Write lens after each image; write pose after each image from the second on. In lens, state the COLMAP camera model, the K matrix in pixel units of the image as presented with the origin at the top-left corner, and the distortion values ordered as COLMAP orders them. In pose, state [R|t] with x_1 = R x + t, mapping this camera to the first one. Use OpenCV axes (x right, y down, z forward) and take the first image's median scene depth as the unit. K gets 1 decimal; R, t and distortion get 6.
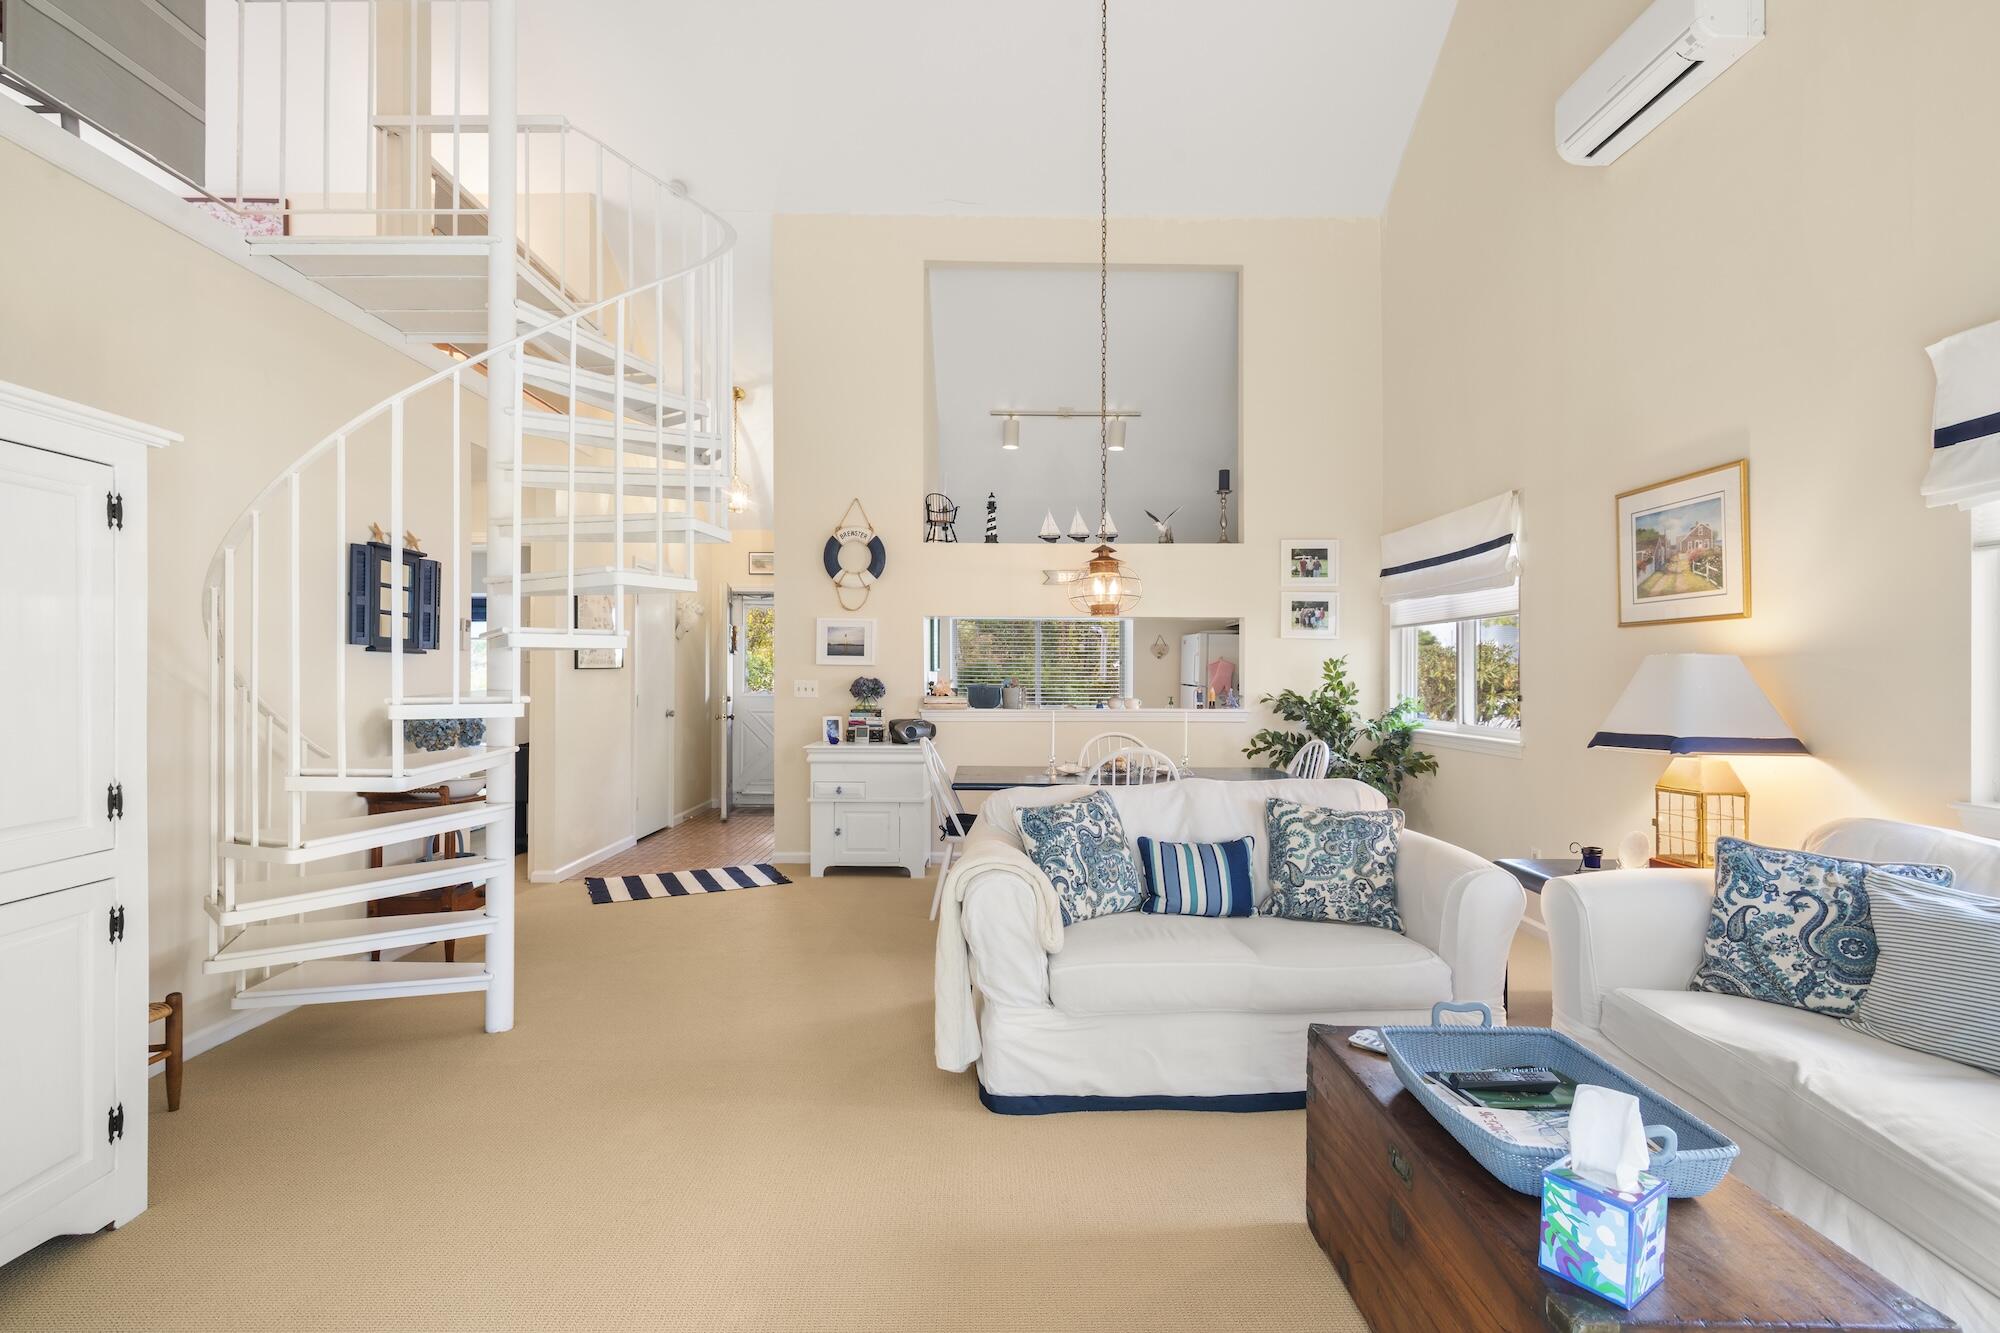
lens RADIAL K [[924.1, 0, 1000.8], [0, 924.1, 677.6], [0, 0, 1]] dist [-0.003812, 0.000663]
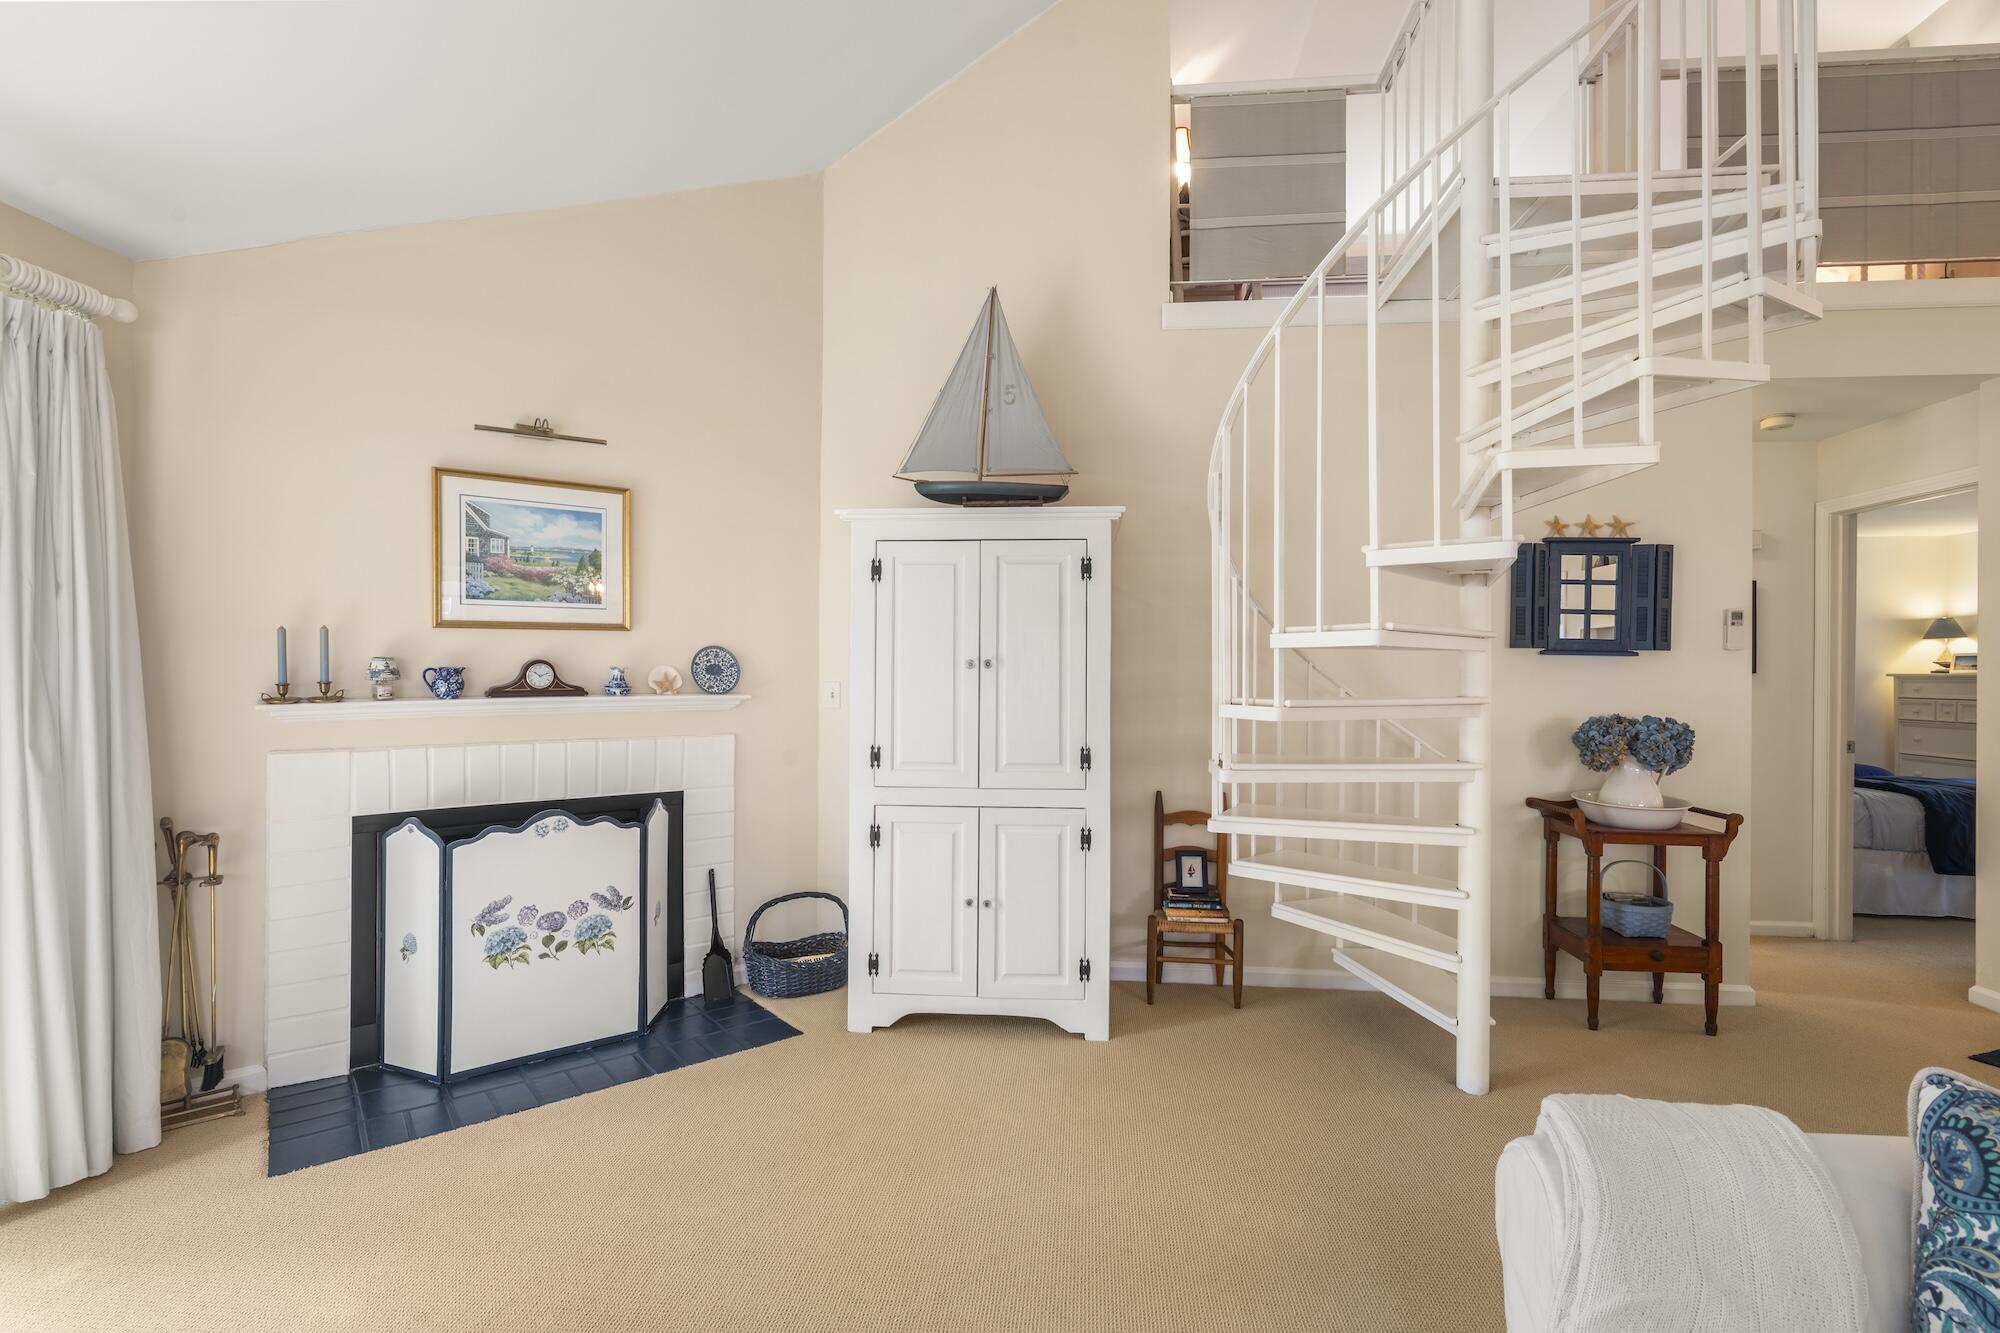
lens RADIAL K [[924.1, 0, 998.9], [0, 924.1, 670.3], [0, 0, 1]] dist [-0.003812, 0.000663]
pose [[-0.112911, -0.007459, -0.993577, 0.338274], [-0.011677, 0.999913, -0.006180, -0.000465], [0.993537, 0.010905, -0.112988, 0.601398]]
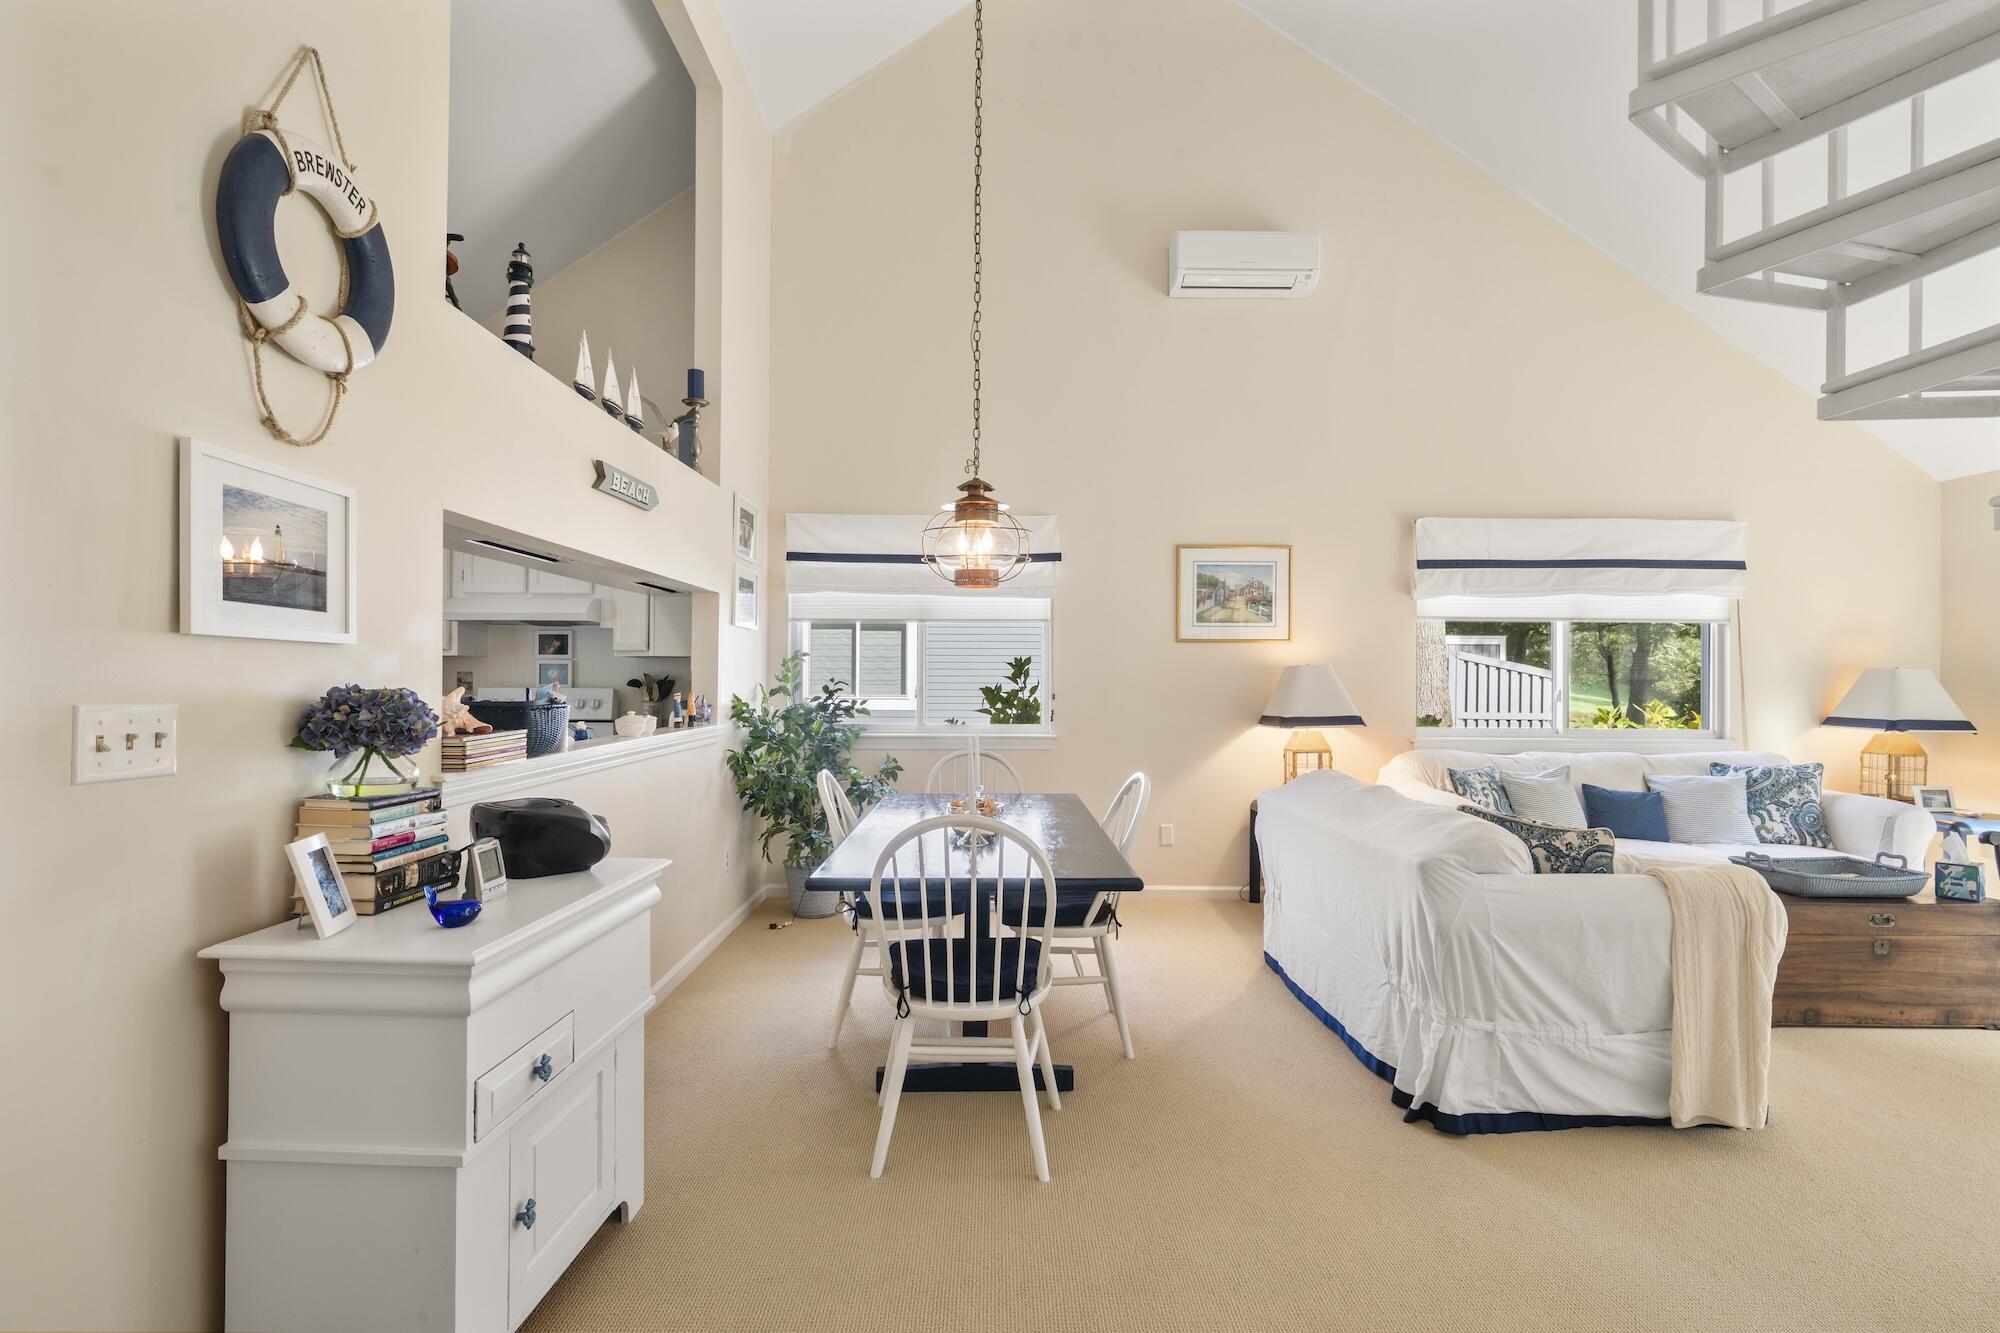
lens RADIAL K [[924.1, 0, 993.4], [0, 924.1, 674.5], [0, 0, 1]] dist [-0.003812, 0.000663]
pose [[0.009631, -0.000609, 0.999953, -0.758754], [-0.002218, 0.999997, 0.000630, -0.007691], [-0.999951, -0.002224, 0.009630, 1.372686]]
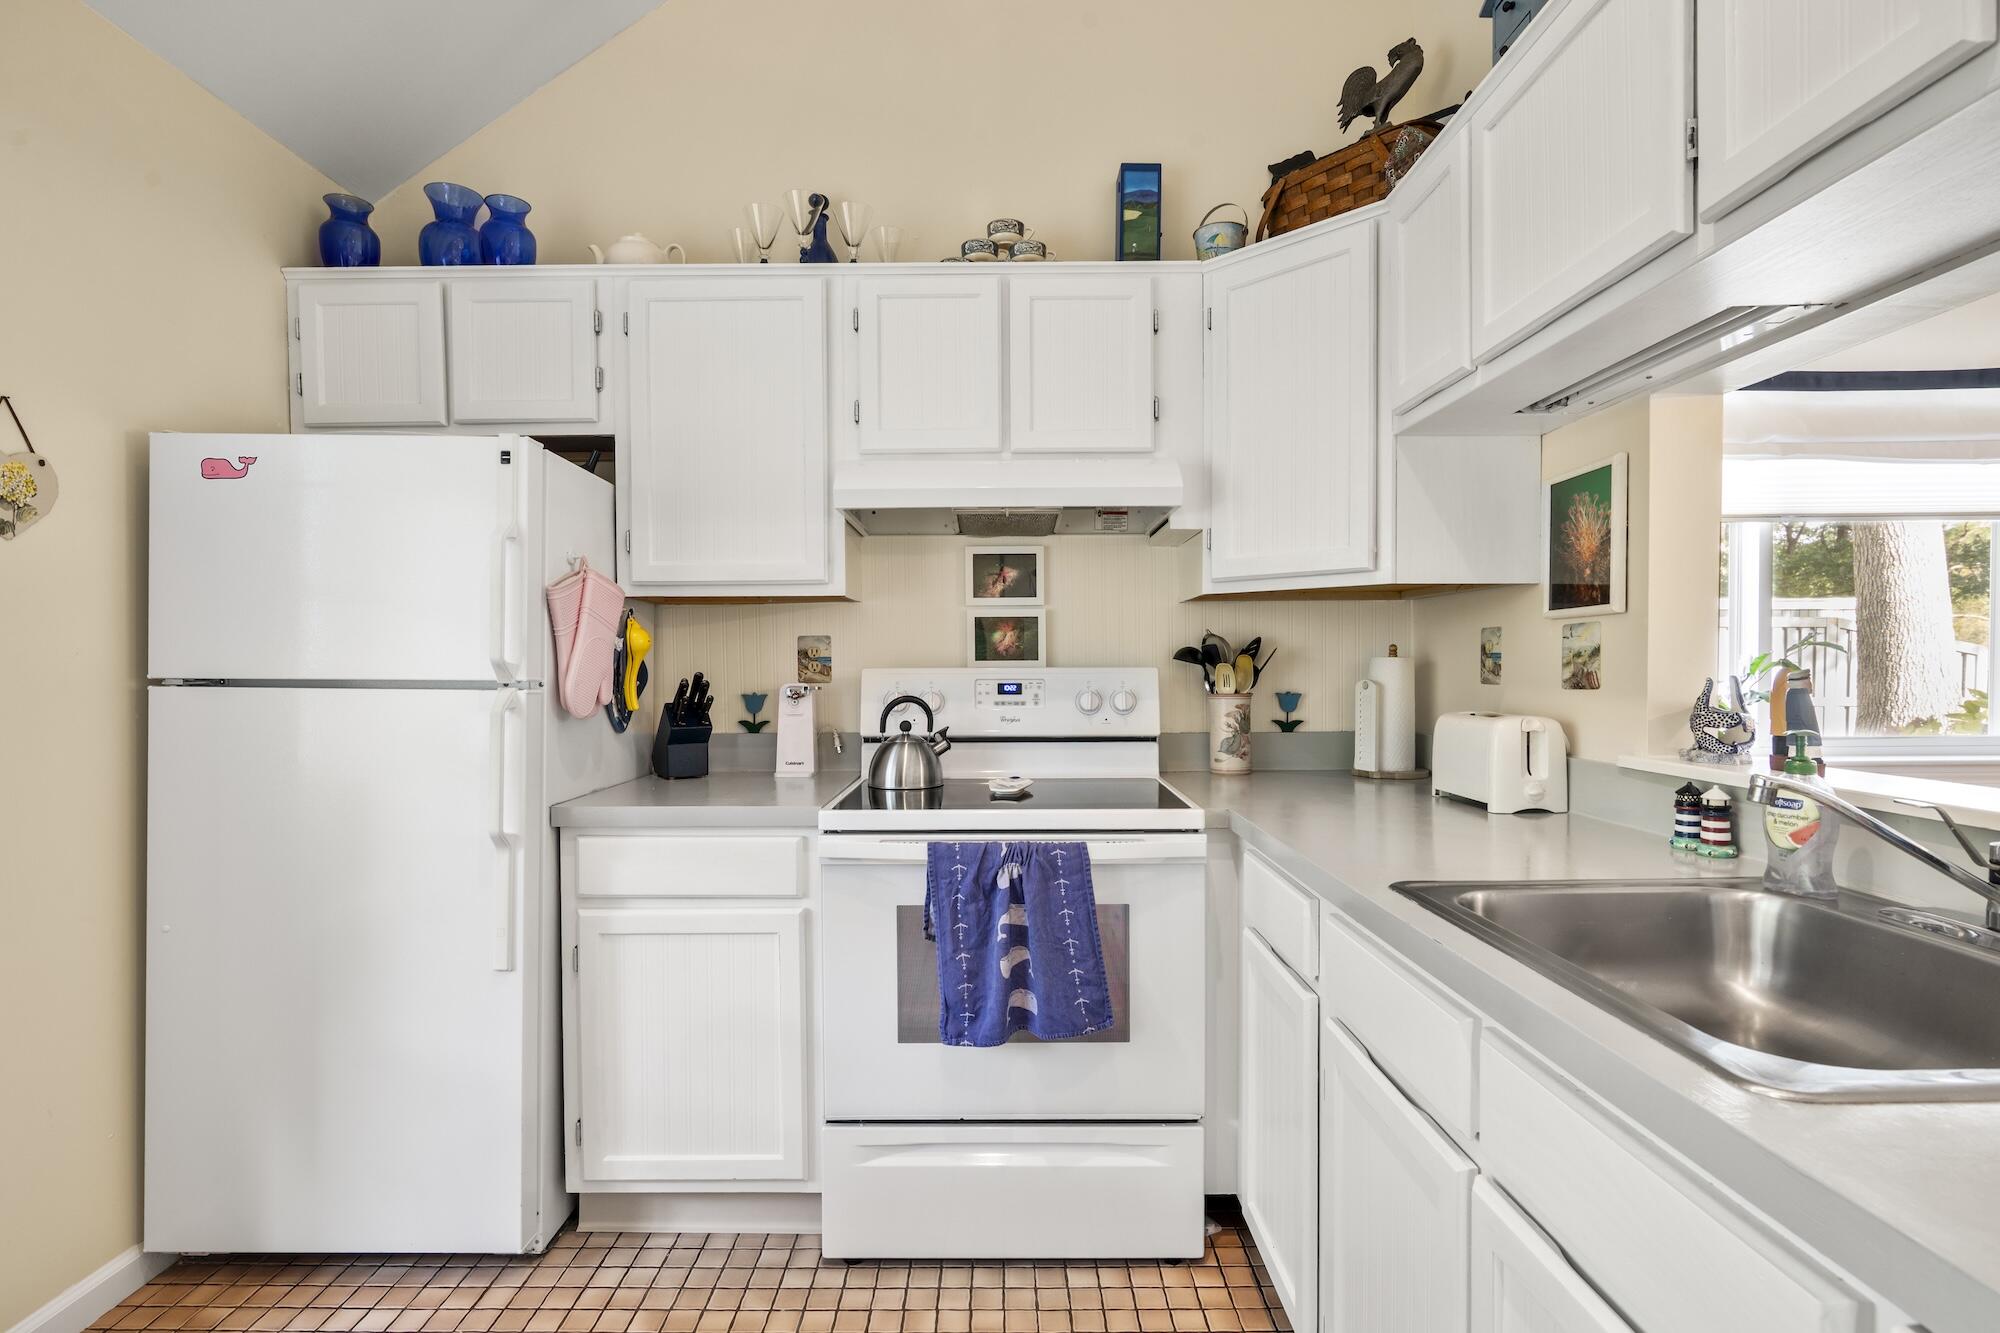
lens RADIAL K [[924.1, 0, 1049.6], [0, 924.1, 685.5], [0, 0, 1]] dist [-0.003812, 0.000663]
pose [[0.000495, -0.026772, 0.999641, 0.008682], [0.009075, 0.999601, 0.026766, 0.010893], [-0.999959, 0.009059, 0.000738, 2.052634]]
